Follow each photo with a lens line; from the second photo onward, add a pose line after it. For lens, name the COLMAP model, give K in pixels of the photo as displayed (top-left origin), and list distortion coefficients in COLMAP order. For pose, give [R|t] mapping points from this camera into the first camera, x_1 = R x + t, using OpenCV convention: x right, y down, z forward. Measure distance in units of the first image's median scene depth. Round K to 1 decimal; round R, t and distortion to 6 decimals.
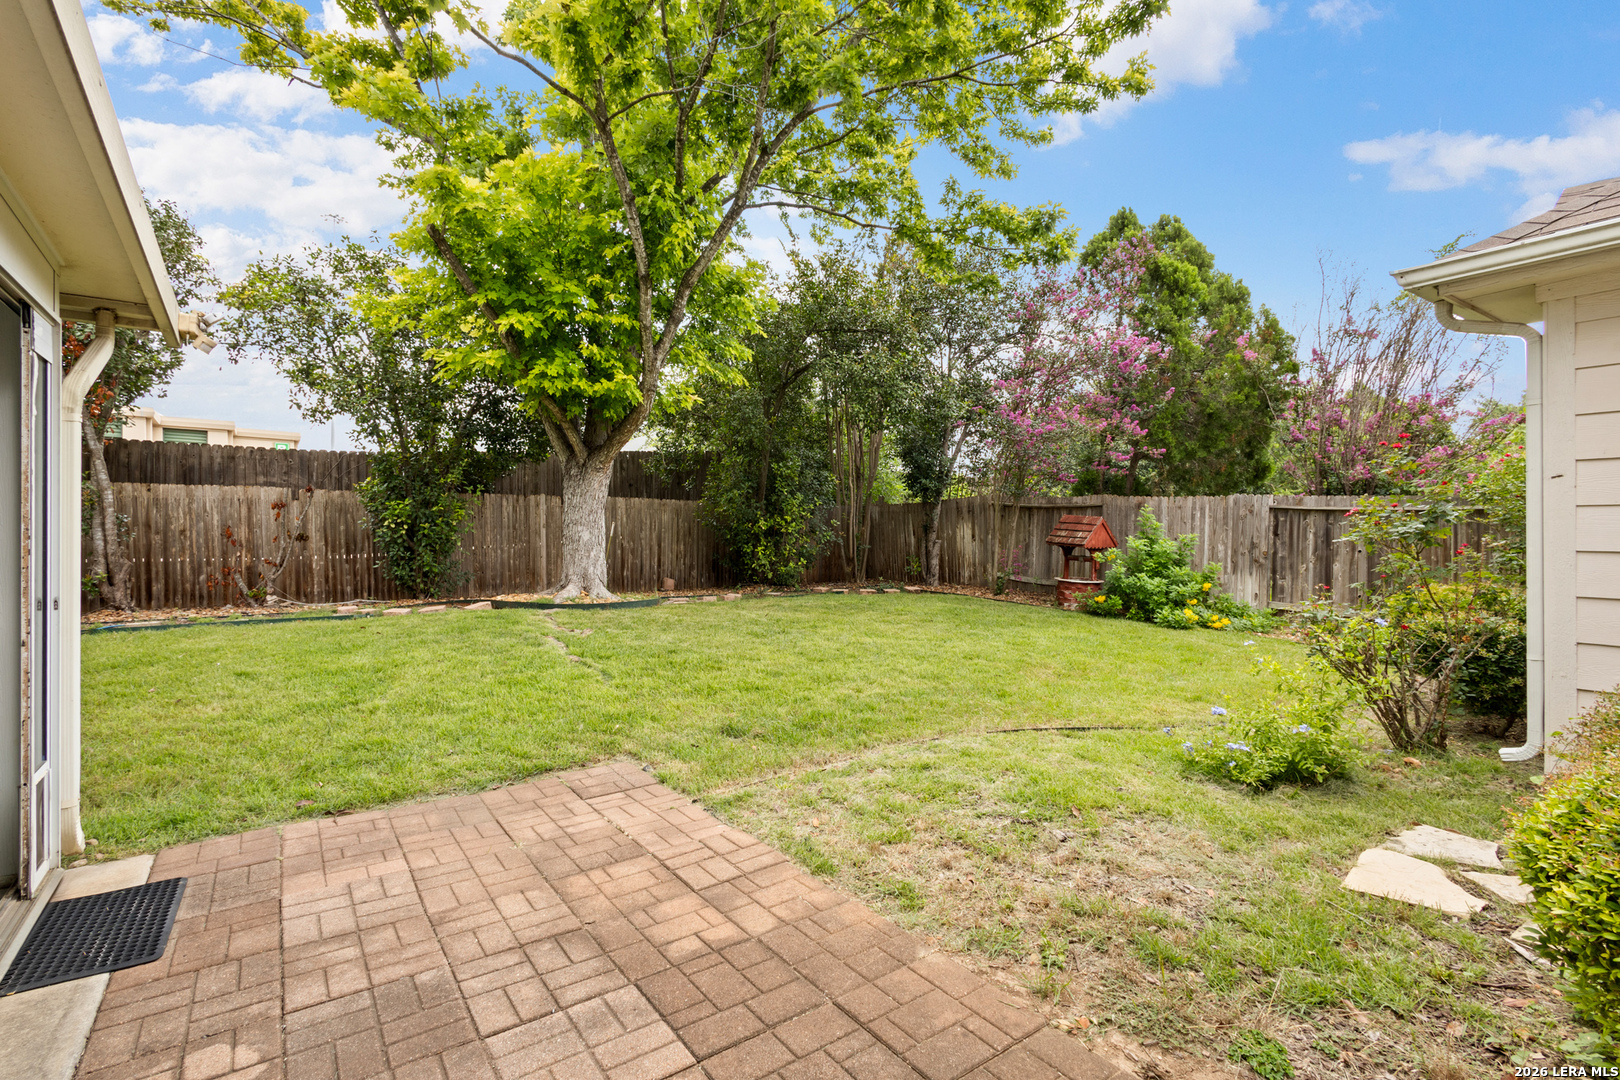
lens RADIAL K [[750.5, 0, 812.8], [0, 750.5, 533.3], [0, 0, 1]] dist [0.001916, 0.000332]
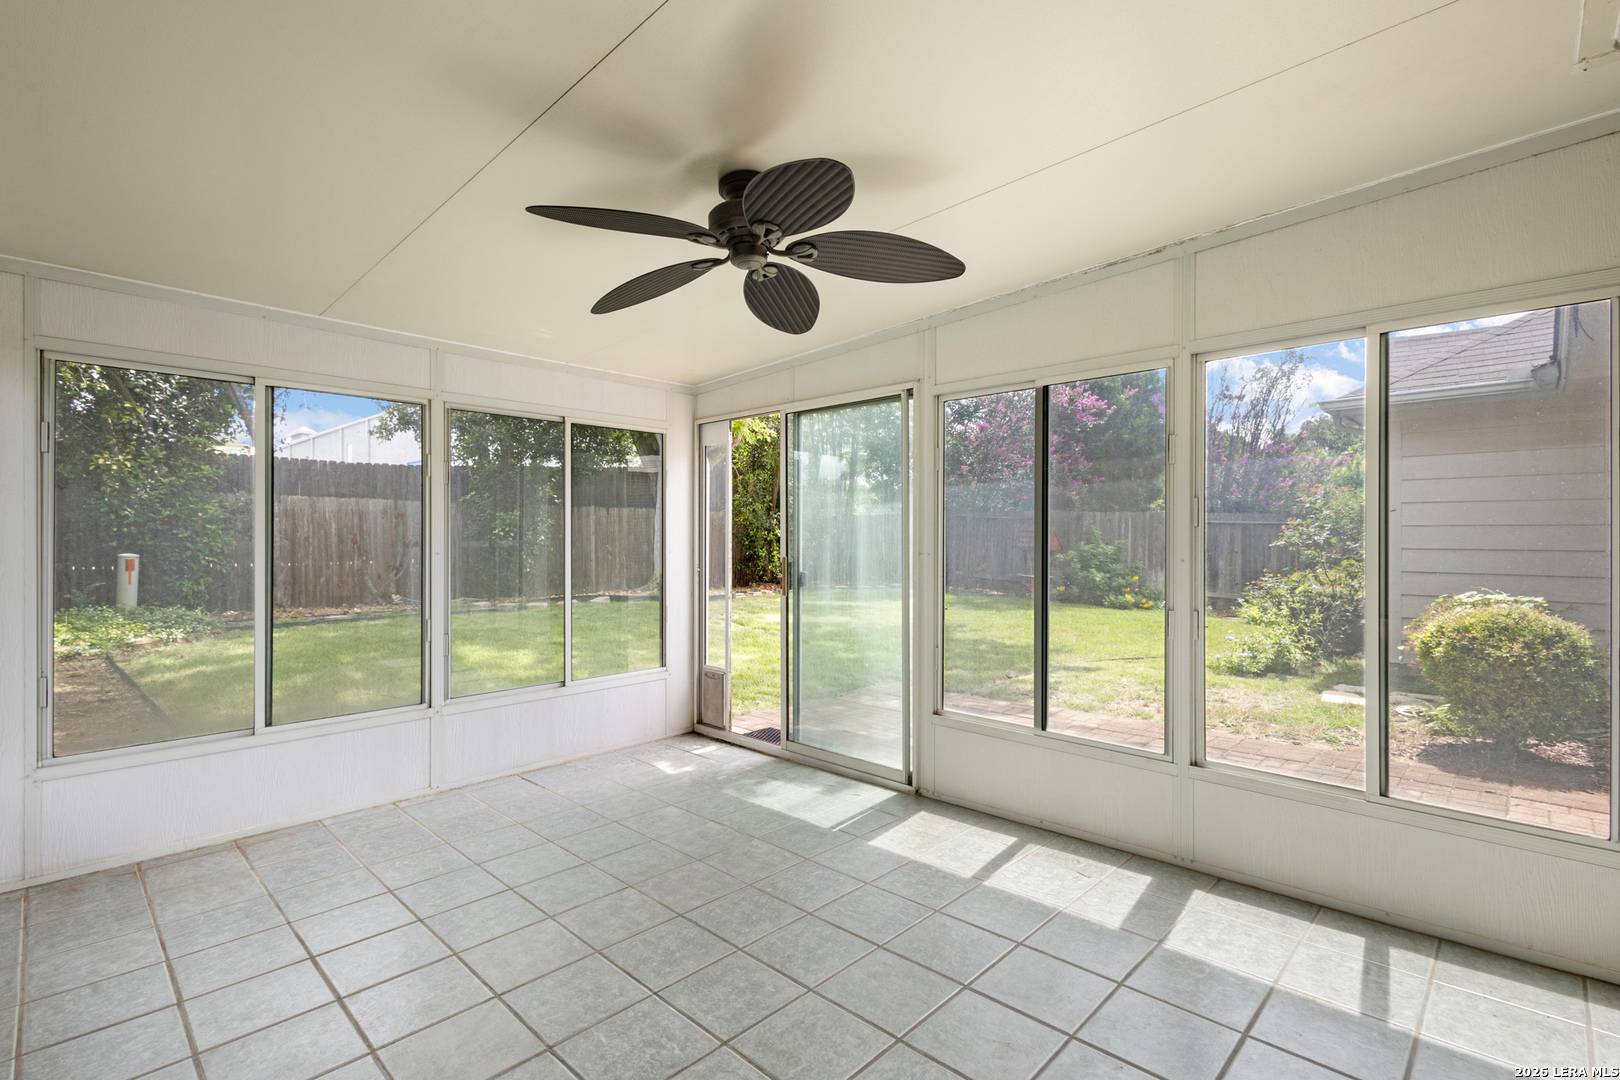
lens RADIAL K [[748.5, 0, 804.1], [0, 748.5, 537.8], [0, 0, 1]] dist [0.009071, -0.000379]
pose [[0.983147, -0.000044, 0.182816, -0.312166], [0.000392, 0.999998, -0.001869, -0.001037], [-0.182816, 0.001910, 0.983145, -0.230005]]
